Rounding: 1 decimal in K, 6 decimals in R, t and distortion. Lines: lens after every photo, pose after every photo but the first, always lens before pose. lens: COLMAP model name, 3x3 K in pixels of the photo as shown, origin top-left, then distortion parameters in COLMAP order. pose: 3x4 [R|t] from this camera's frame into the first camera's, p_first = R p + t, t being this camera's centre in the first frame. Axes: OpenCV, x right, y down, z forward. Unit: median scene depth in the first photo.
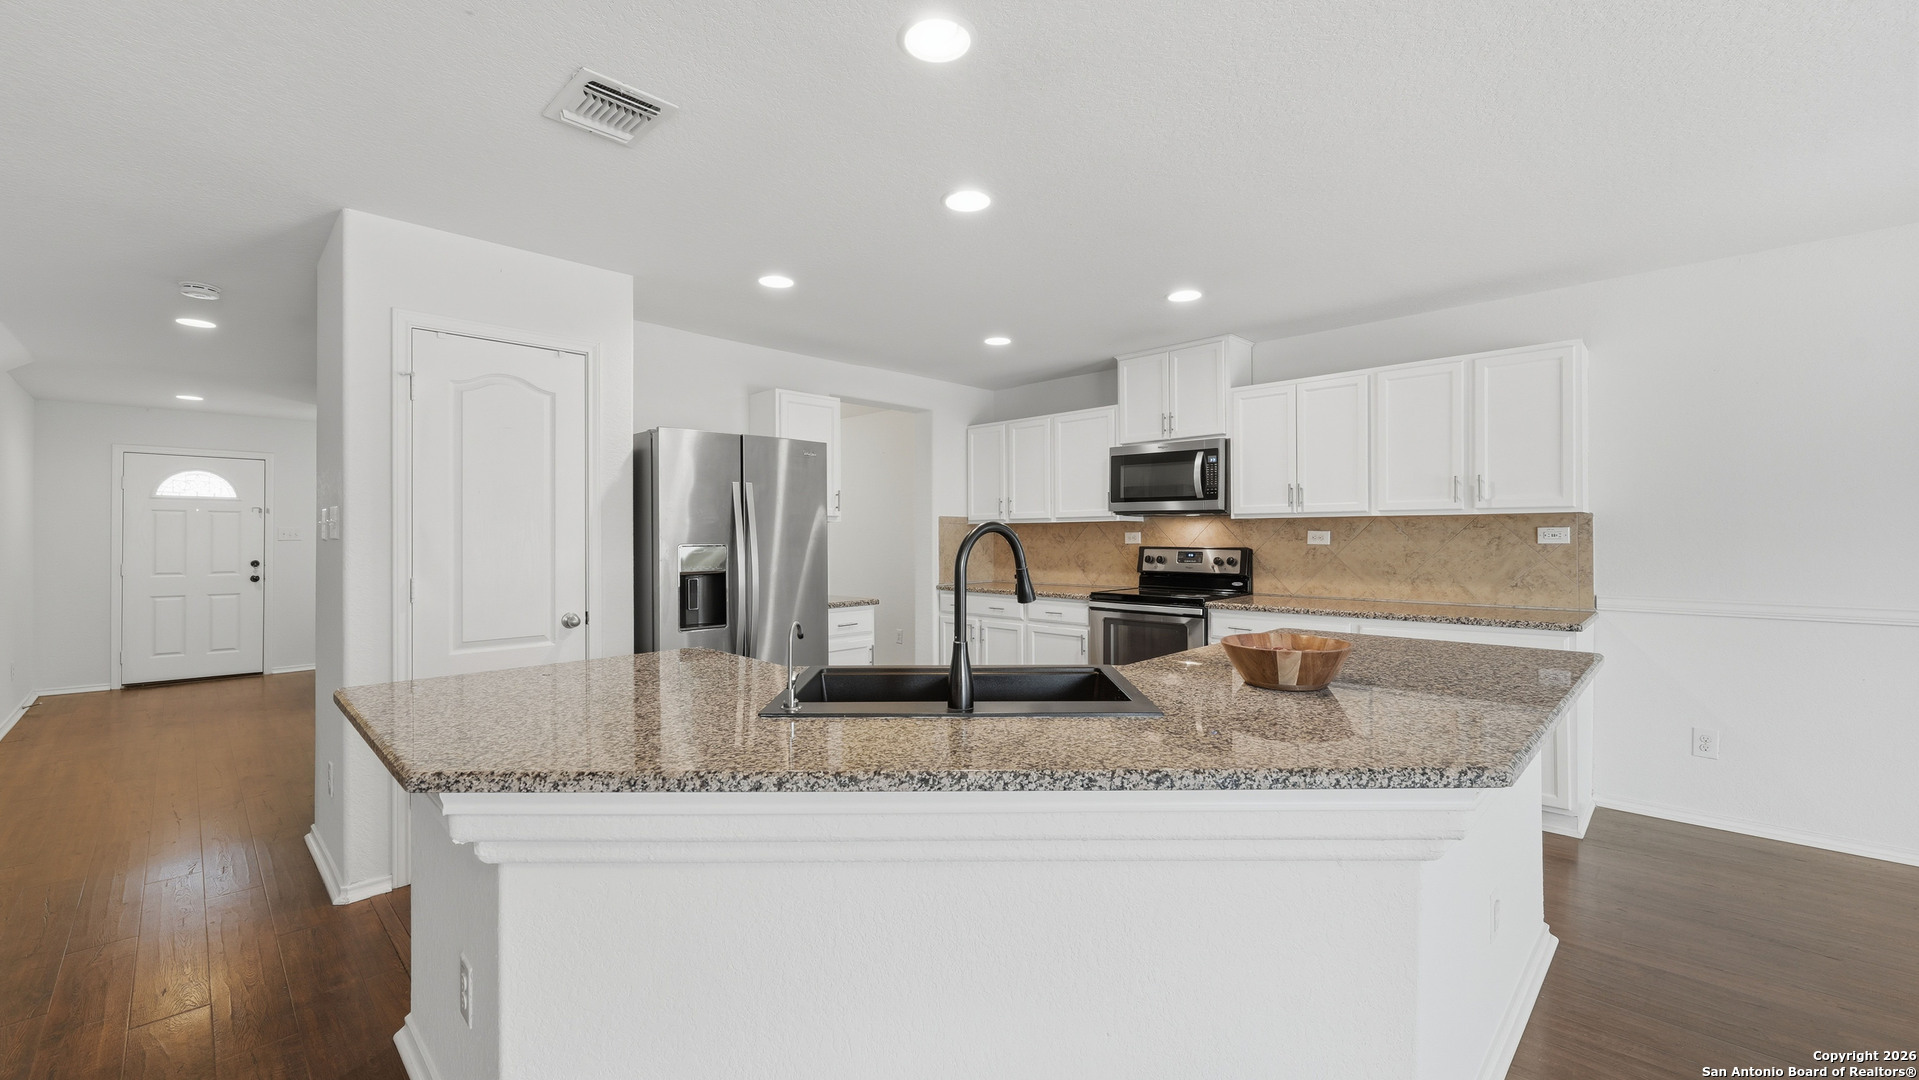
lens RADIAL K [[769.9, 0, 952.5], [0, 769.9, 532.6], [0, 0, 1]] dist [-0.003720, 0.001130]
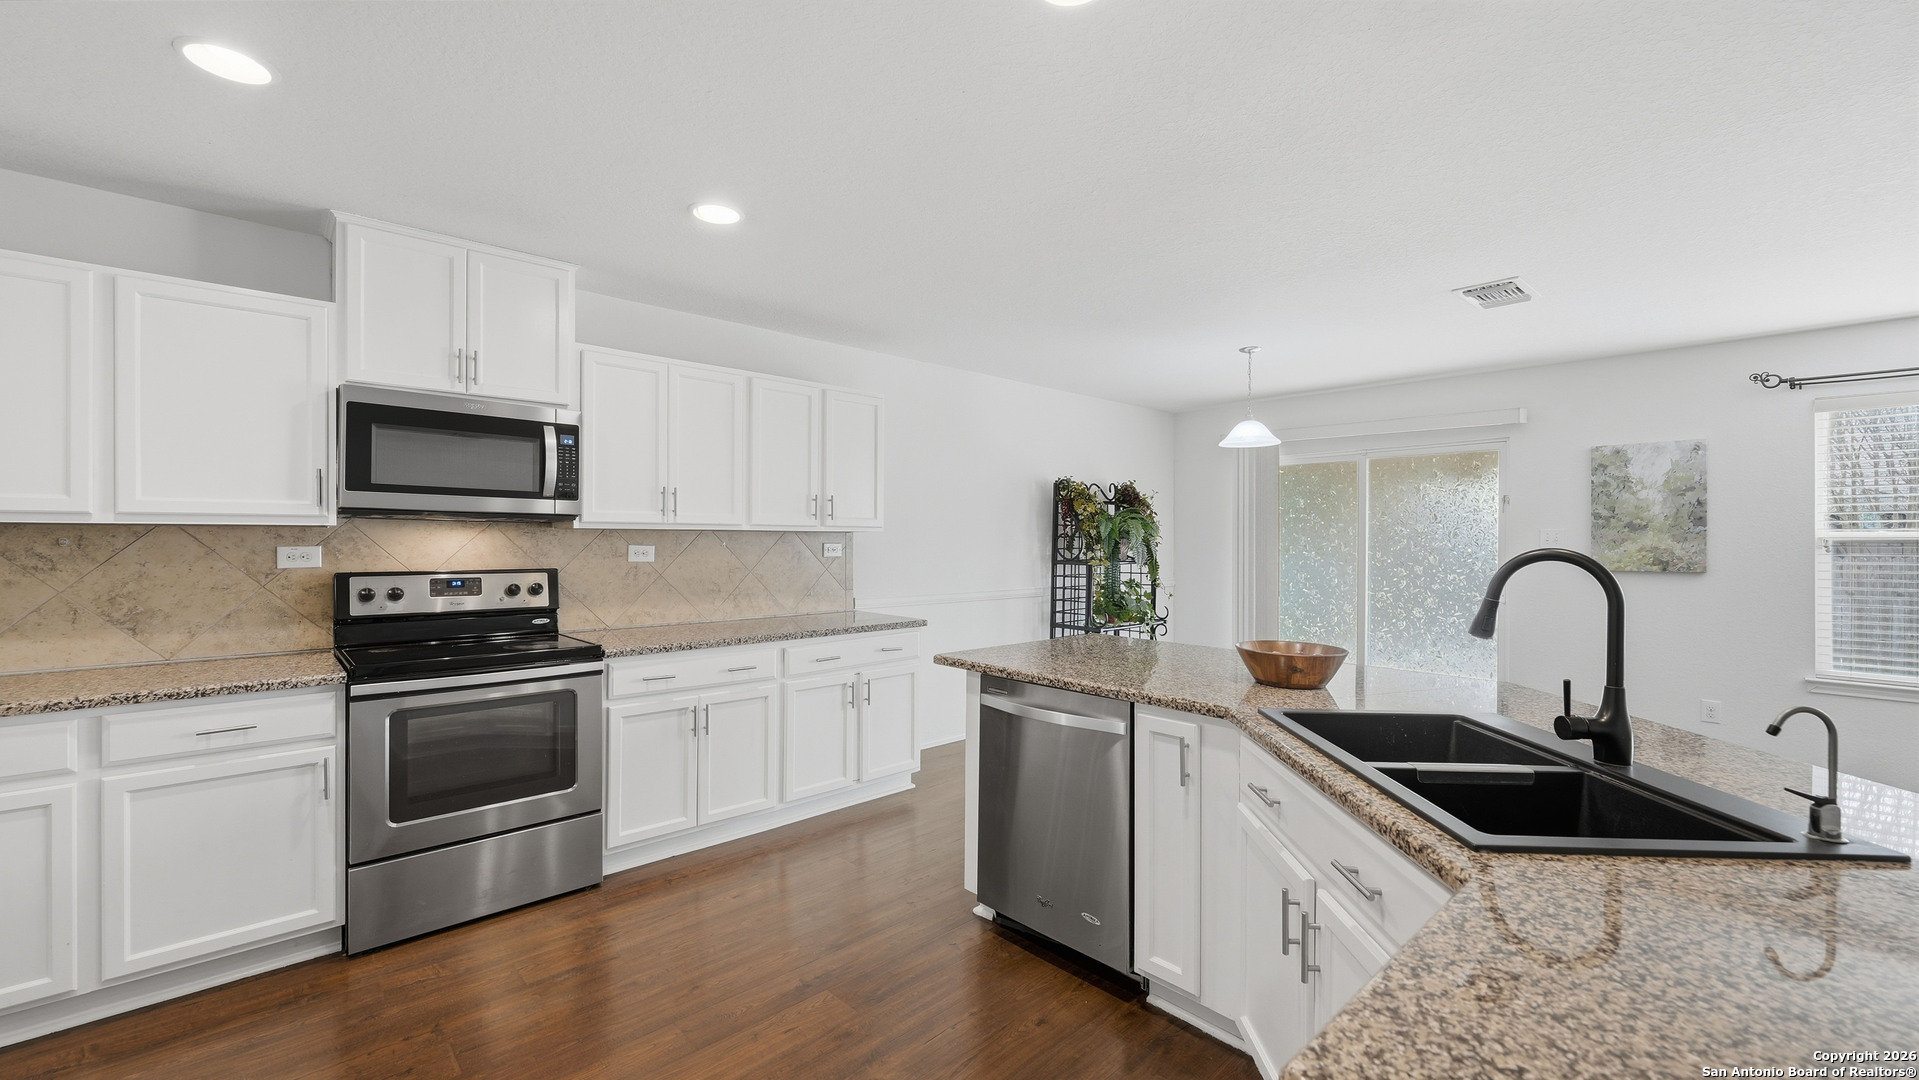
lens RADIAL K [[769.9, 0, 958.4], [0, 769.9, 540.1], [0, 0, 1]] dist [-0.003720, 0.001130]
pose [[0.035876, 0.003874, 0.999349, -0.328438], [-0.006854, 0.999970, -0.003631, -0.006951], [-0.999333, -0.006720, 0.035902, 0.628277]]
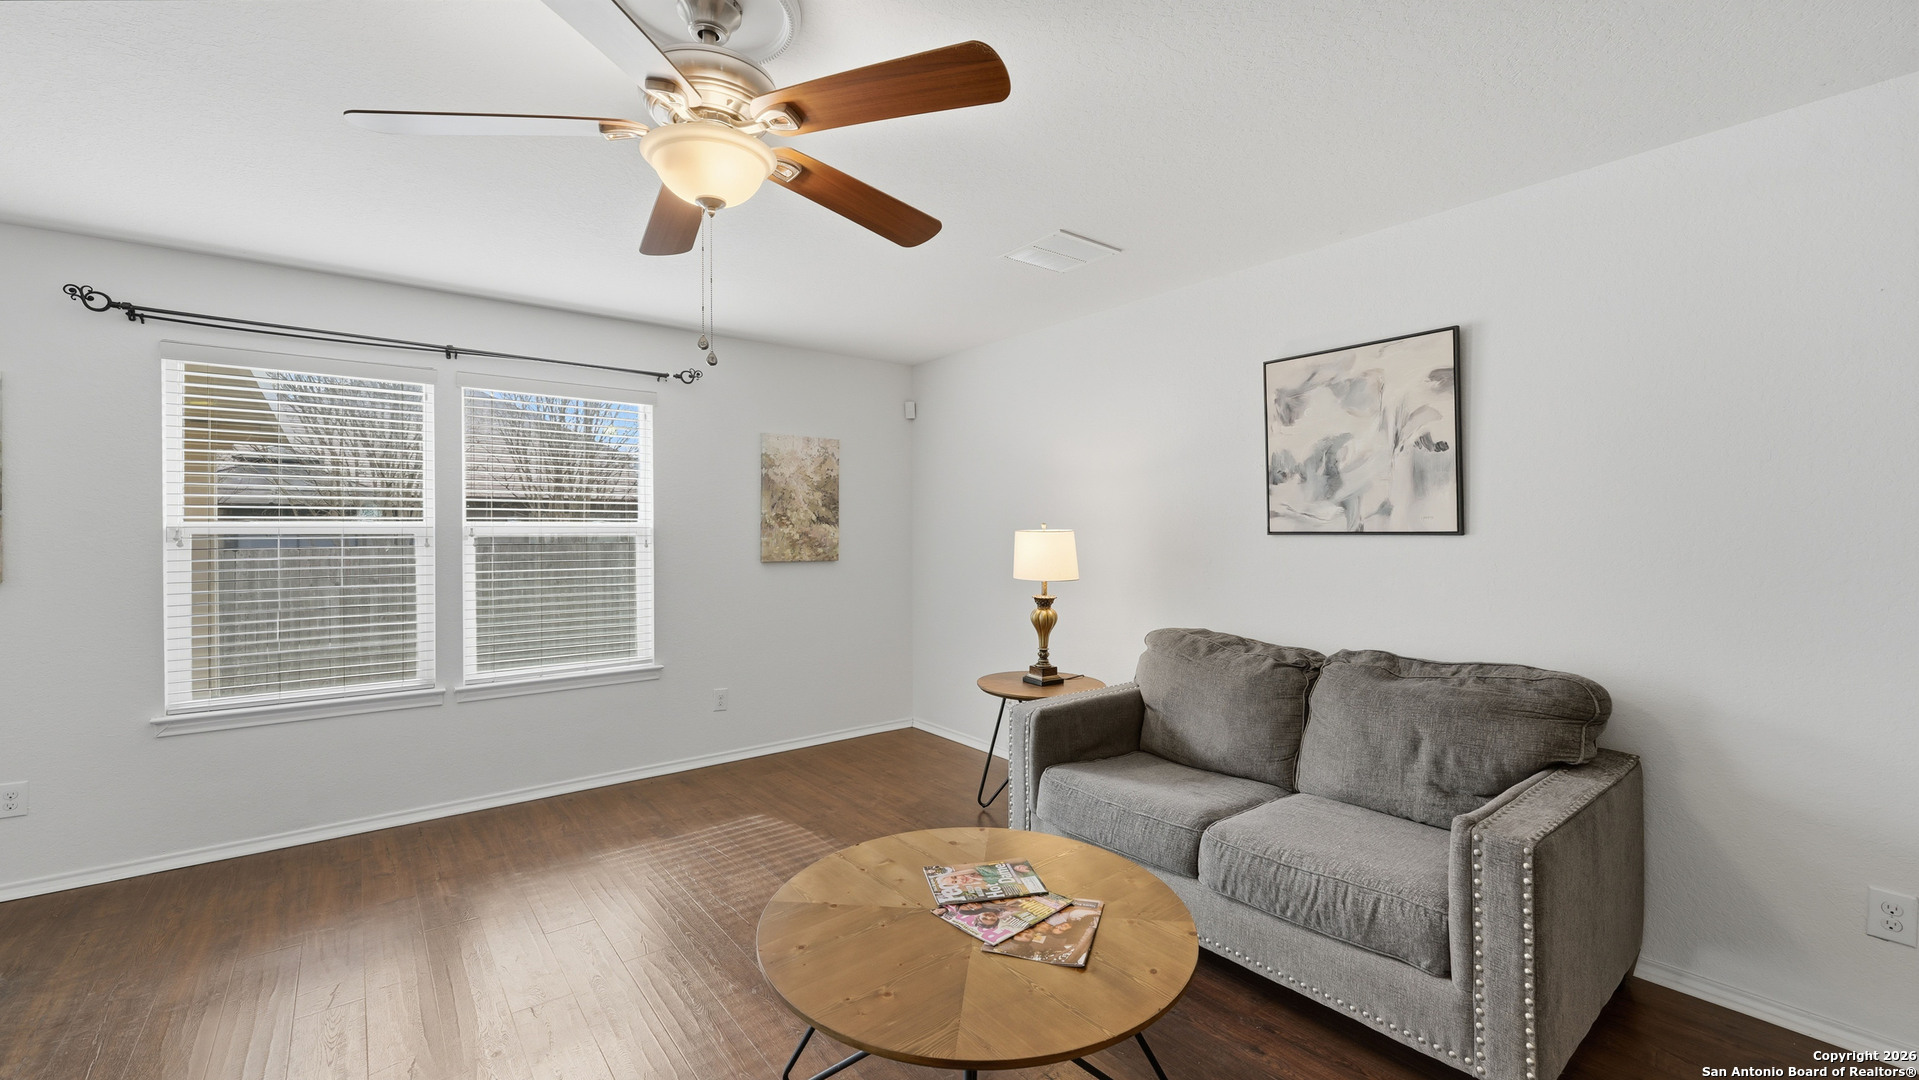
lens RADIAL K [[769.9, 0, 954.6], [0, 769.9, 534.1], [0, 0, 1]] dist [-0.003720, 0.001130]
pose [[-0.992225, 0.007657, 0.124220, -0.156431], [0.007551, 0.999971, -0.001328, -0.008119], [-0.124227, -0.000379, -0.992254, 0.229646]]
